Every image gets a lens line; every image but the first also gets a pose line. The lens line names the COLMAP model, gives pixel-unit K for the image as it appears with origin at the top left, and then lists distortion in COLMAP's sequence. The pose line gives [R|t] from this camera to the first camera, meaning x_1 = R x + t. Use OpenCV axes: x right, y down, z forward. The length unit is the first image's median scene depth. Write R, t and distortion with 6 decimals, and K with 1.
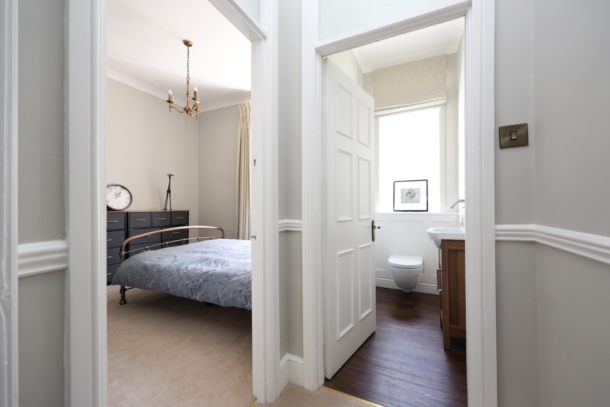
lens RADIAL K [[241.1, 0, 307.0], [0, 241.1, 203.7], [0, 0, 1]] dist [0.001096, 0.000033]
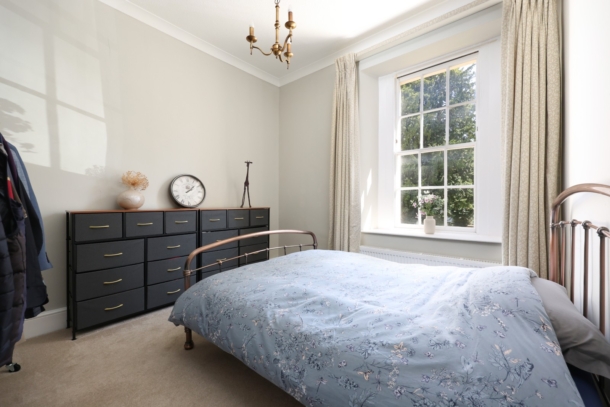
lens RADIAL K [[241.1, 0, 303.2], [0, 241.1, 203.1], [0, 0, 1]] dist [0.001096, 0.000033]
pose [[0.963160, 0.008920, -0.268782, -0.206560], [-0.005424, 0.999891, 0.013747, 0.000310], [0.268875, -0.011782, 0.963103, 0.330275]]
